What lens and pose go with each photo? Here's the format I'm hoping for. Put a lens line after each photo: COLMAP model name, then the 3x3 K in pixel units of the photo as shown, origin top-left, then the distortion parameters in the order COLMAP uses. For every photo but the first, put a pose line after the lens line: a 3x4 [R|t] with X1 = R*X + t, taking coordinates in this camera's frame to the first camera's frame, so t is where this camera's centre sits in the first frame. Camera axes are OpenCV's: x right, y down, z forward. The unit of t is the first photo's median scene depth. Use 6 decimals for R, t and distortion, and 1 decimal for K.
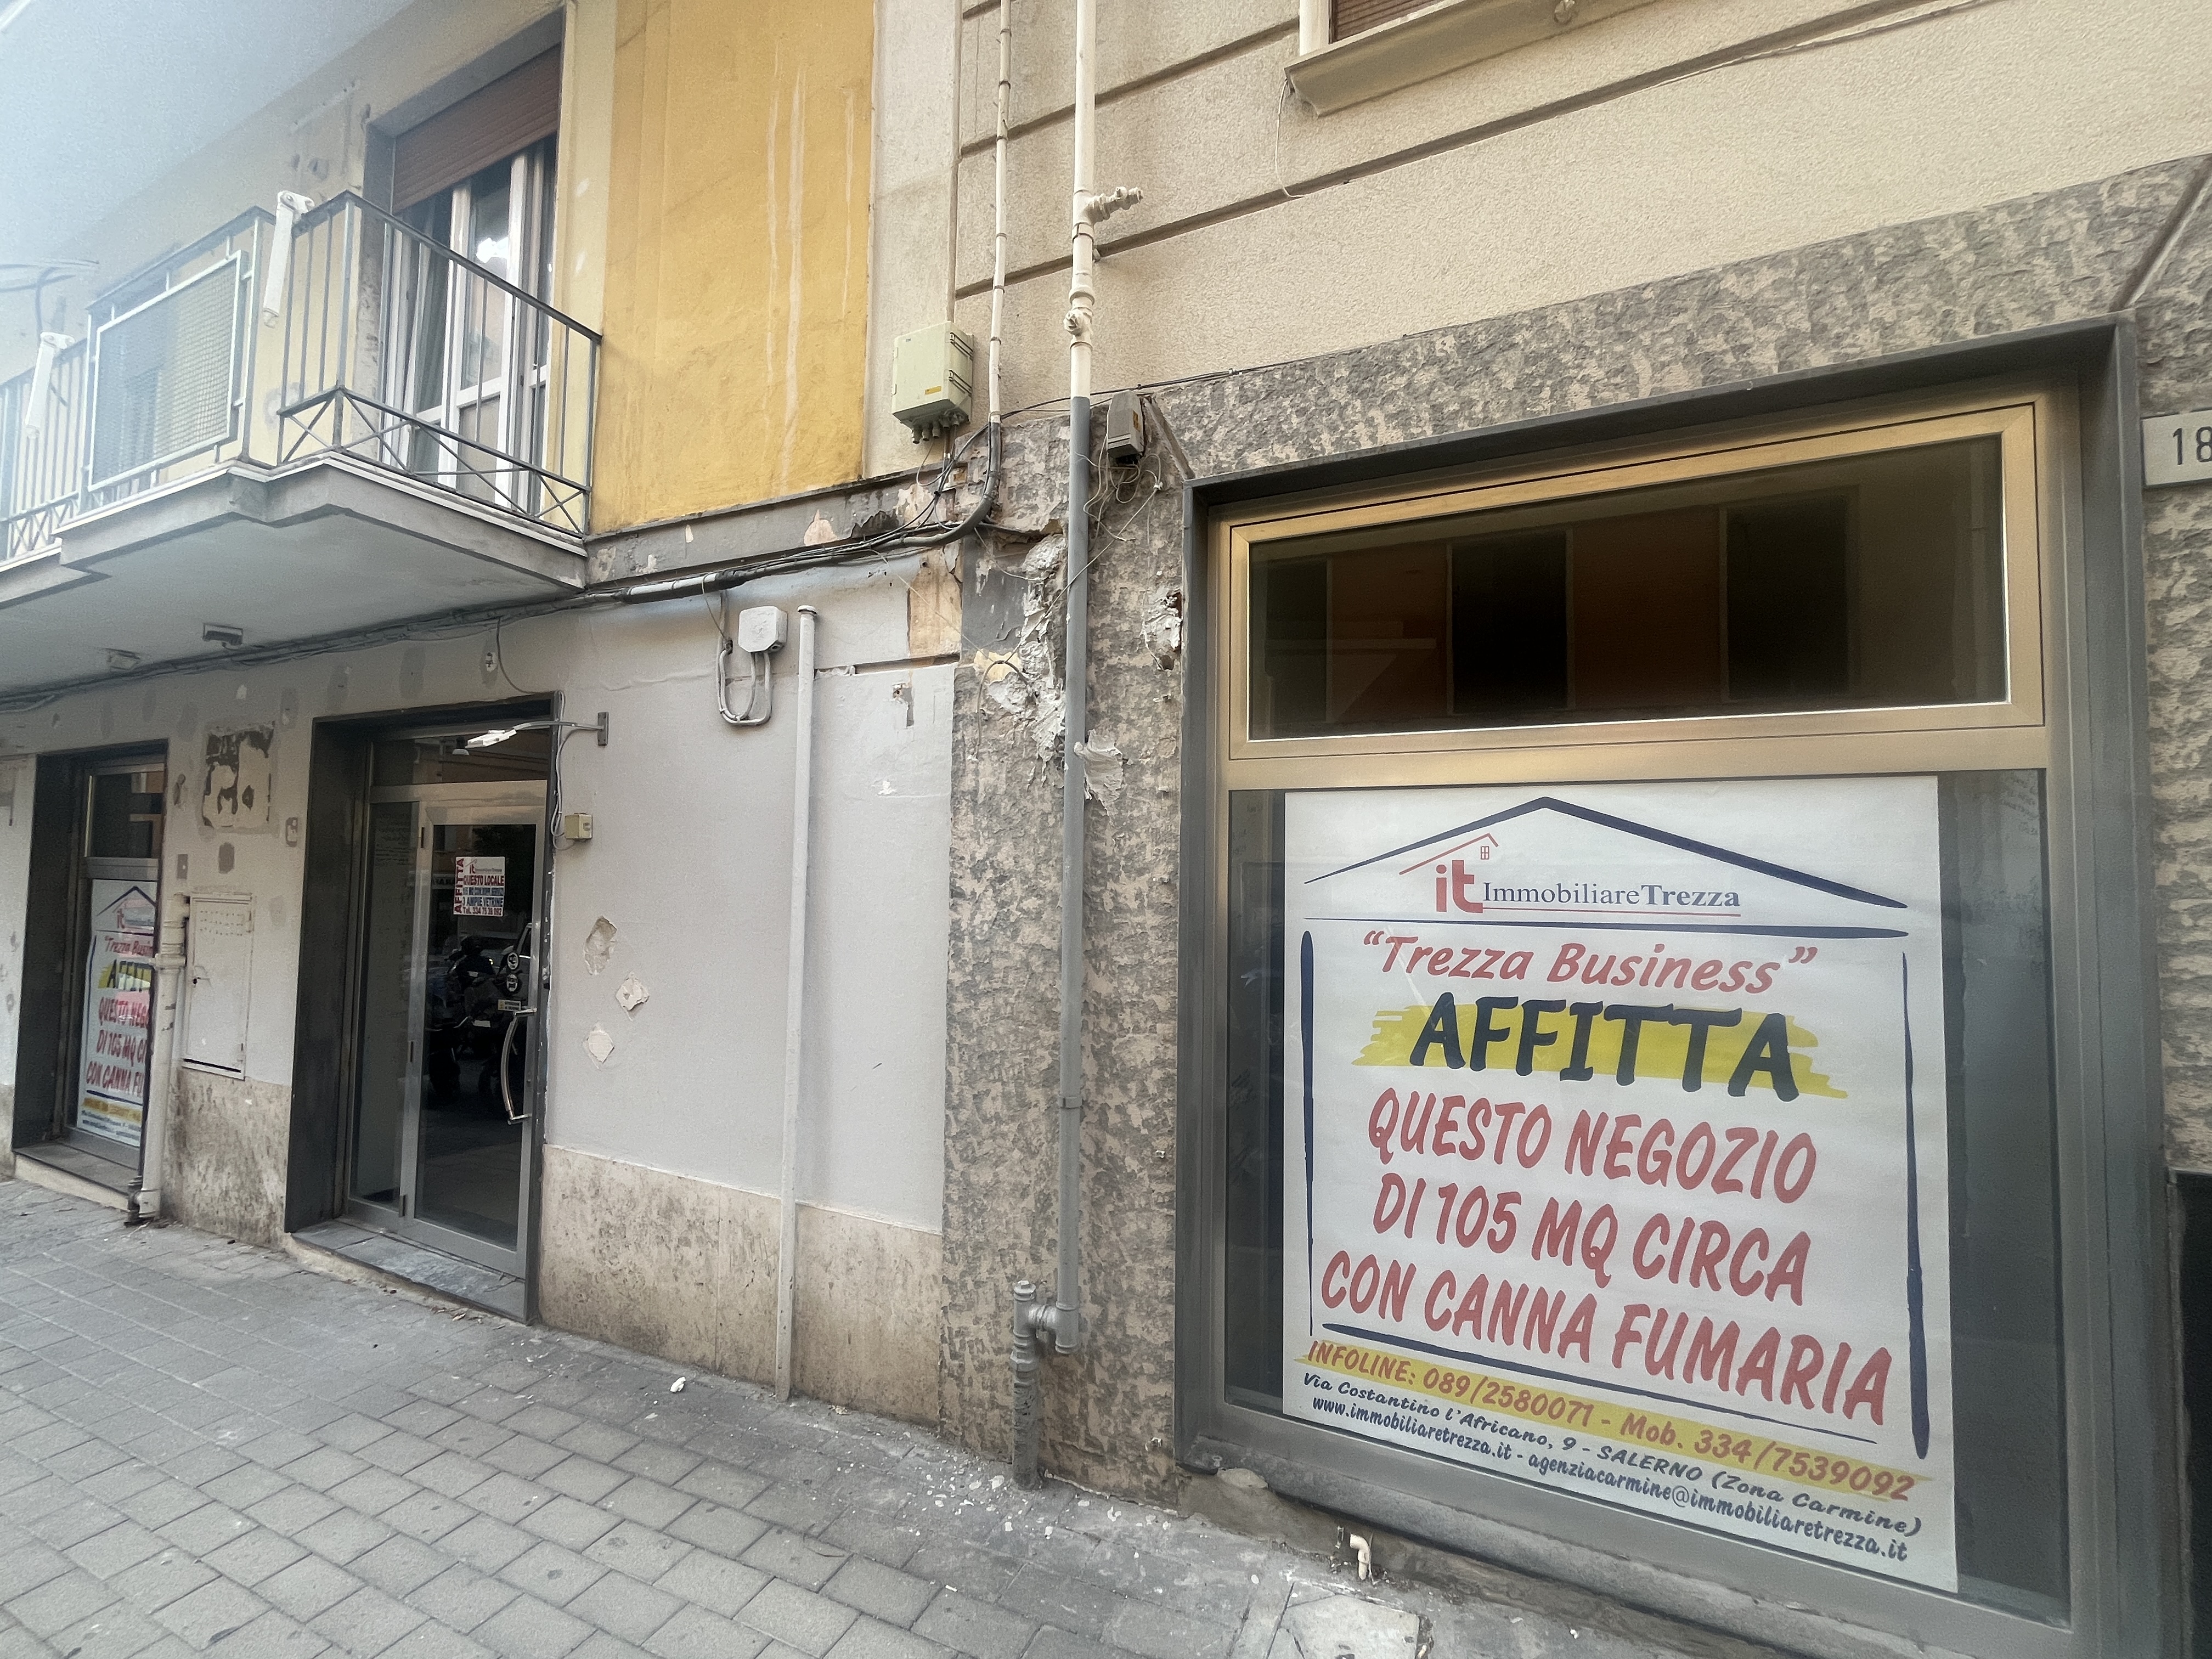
lens RADIAL K [[894.6, 0, 1098.9], [0, 894.6, 830.2], [0, 0, 1]] dist [-0.001332, -0.000929]
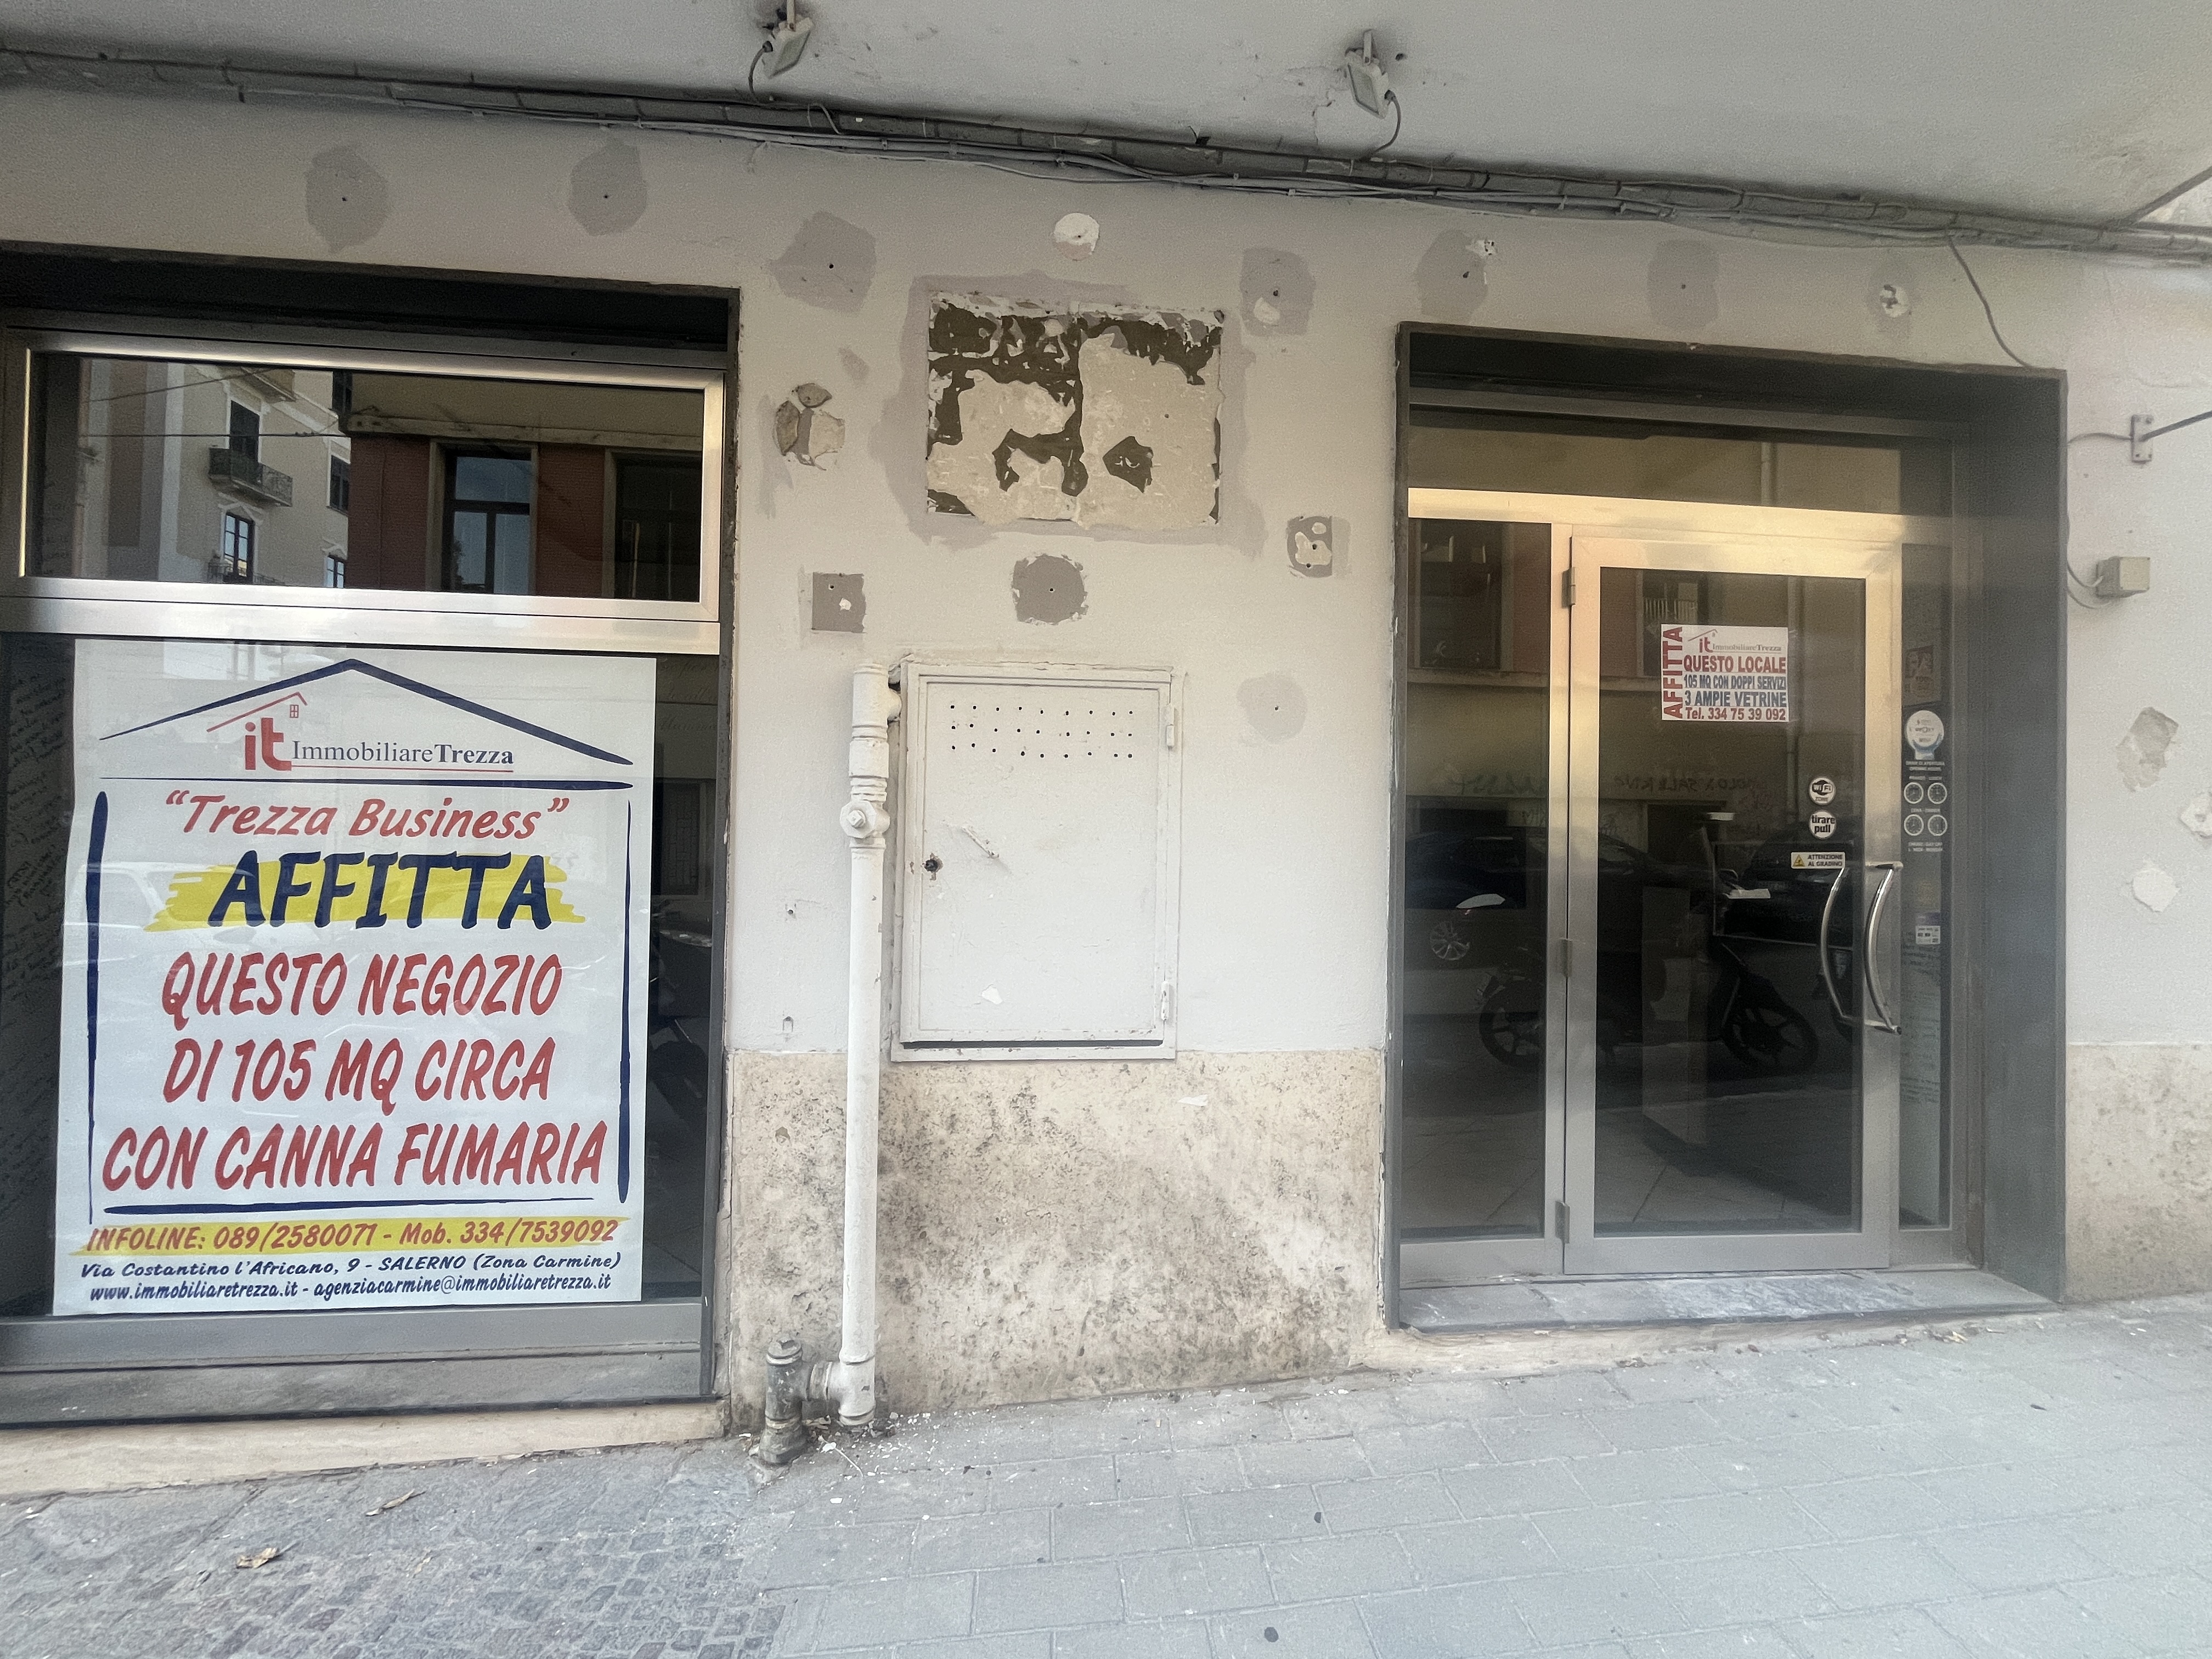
lens RADIAL K [[894.6, 0, 1105.7], [0, 894.6, 836.2], [0, 0, 1]] dist [-0.001332, -0.000929]
pose [[0.864418, 0.011465, 0.502644, 0.766194], [-0.028905, 0.999220, 0.026919, 0.120168], [-0.501943, -0.037798, 0.864074, -0.355993]]
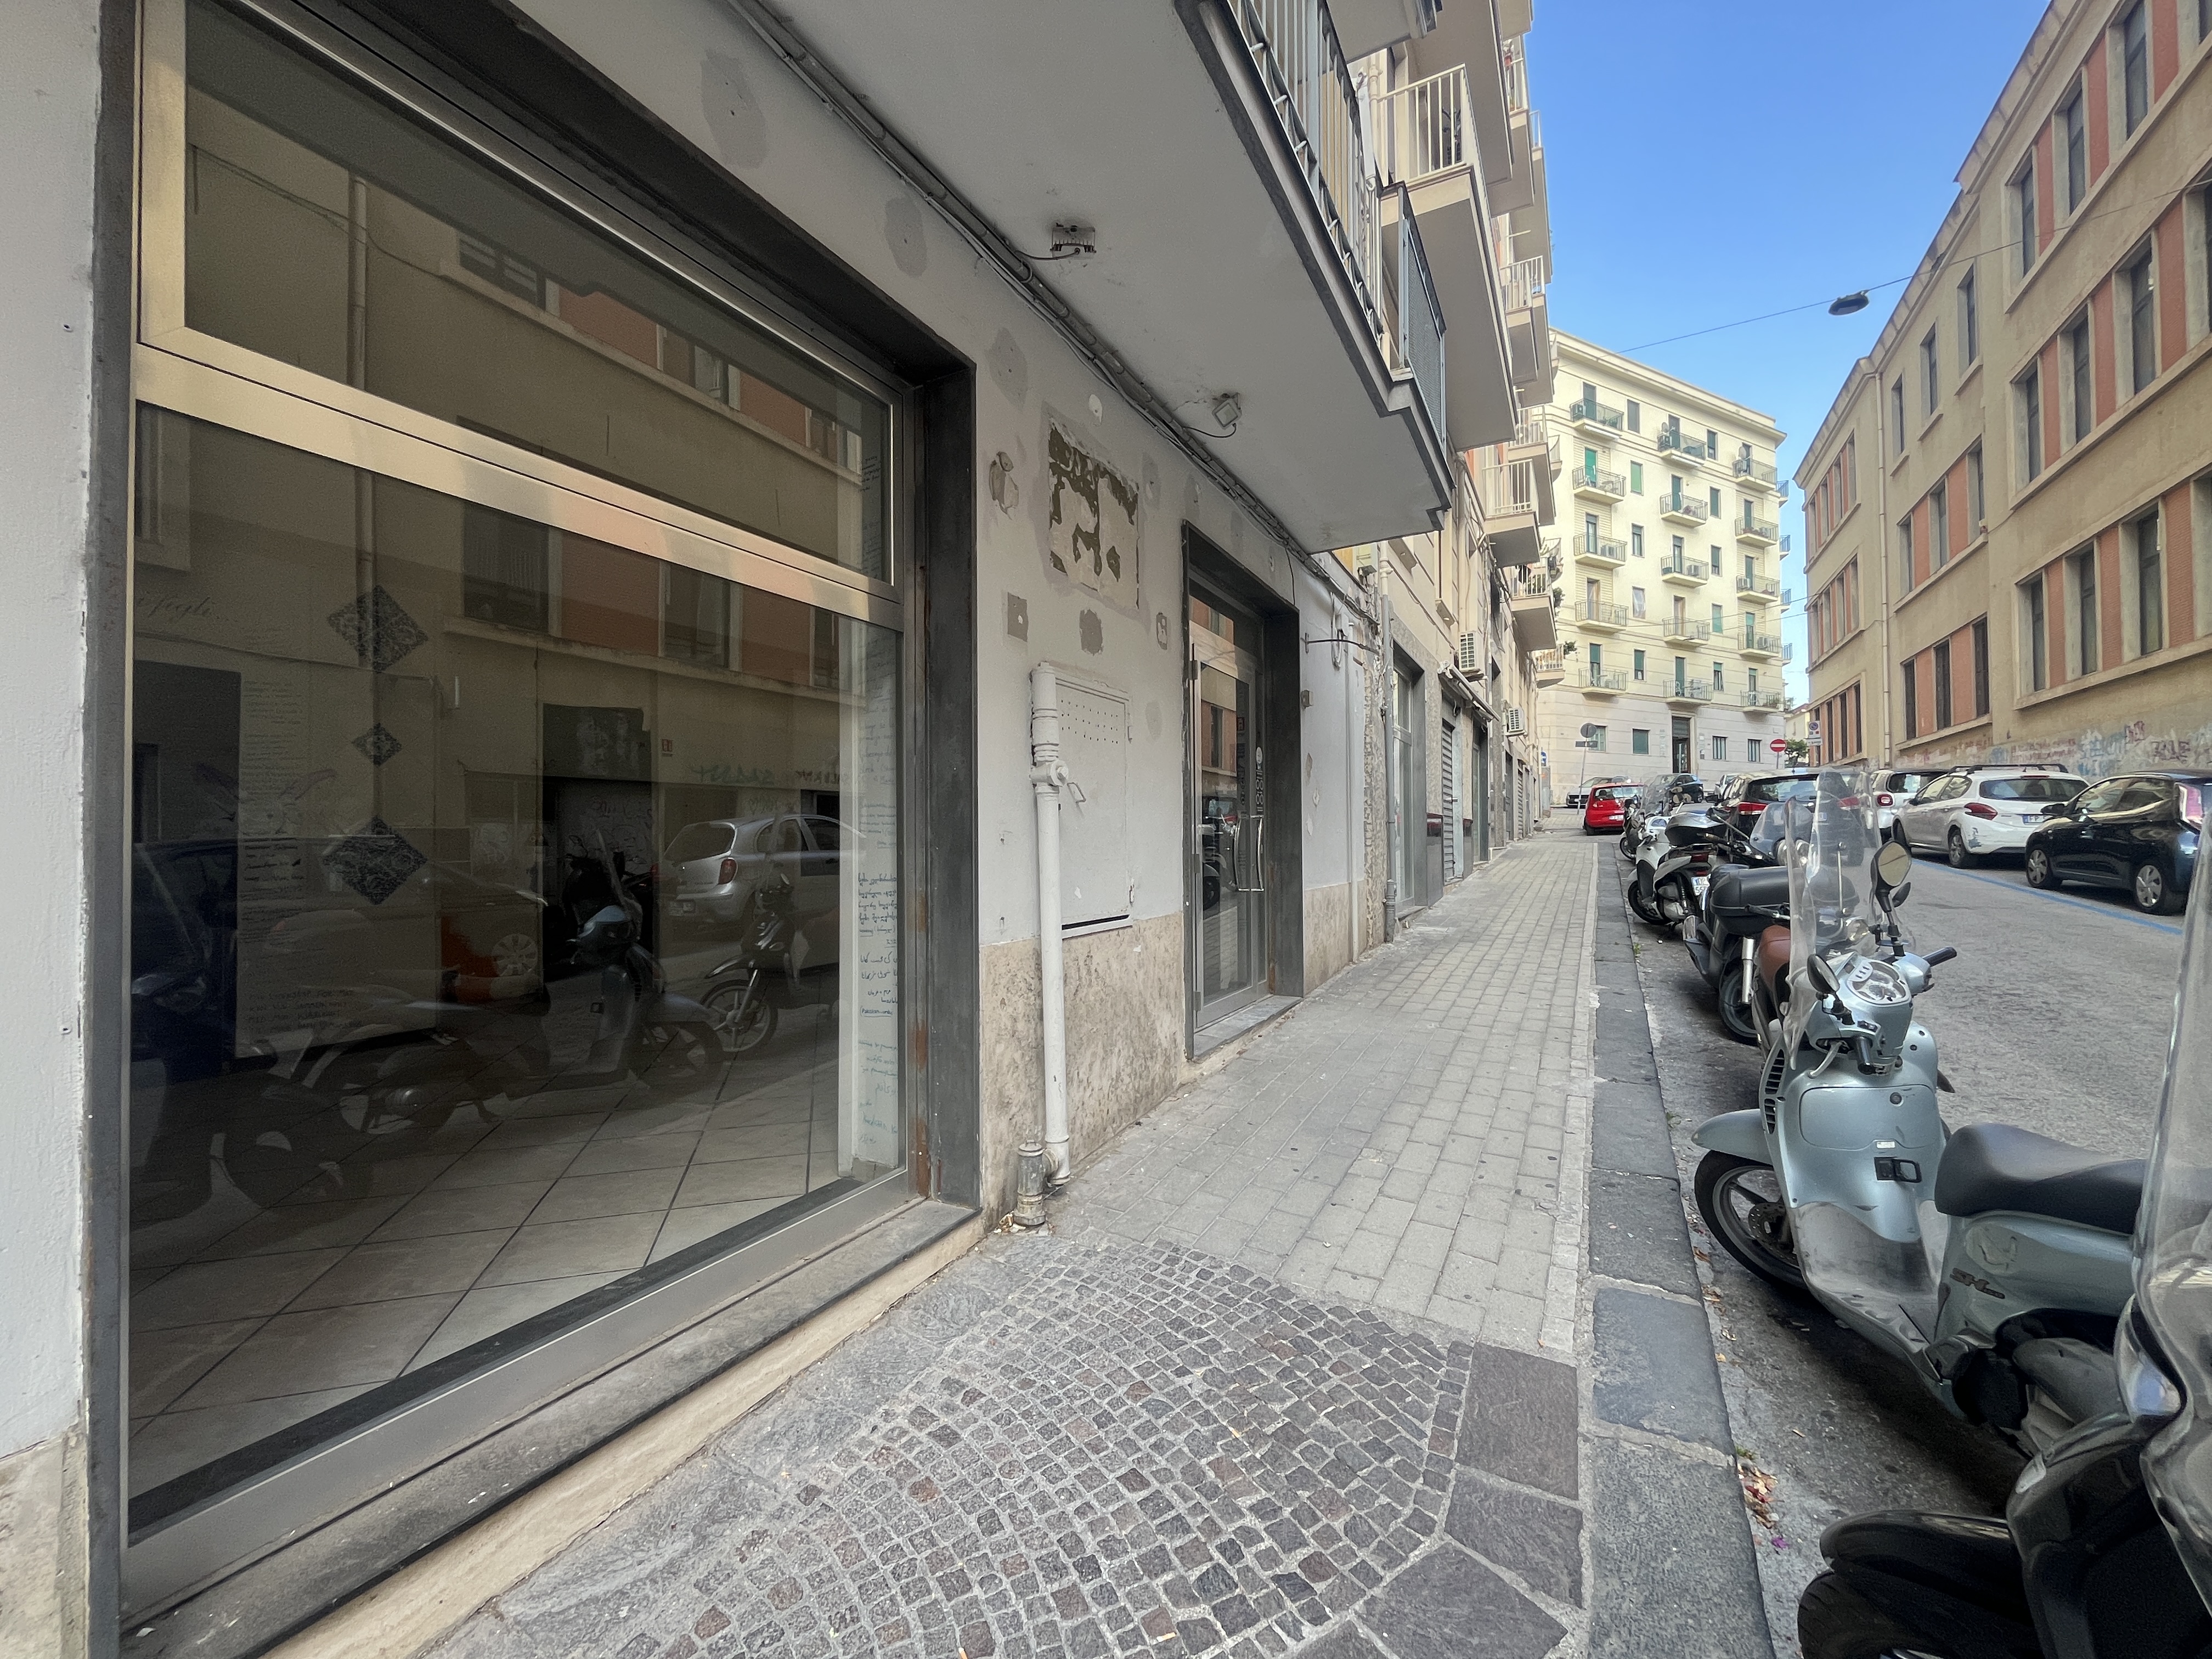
lens RADIAL K [[894.6, 0, 1099.0], [0, 894.6, 835.9], [0, 0, 1]] dist [-0.001332, -0.000929]
pose [[0.065425, 0.001683, 0.997856, -0.412835], [-0.030450, 0.999536, 0.000311, 0.234287], [-0.997393, -0.030405, 0.065446, 0.468047]]
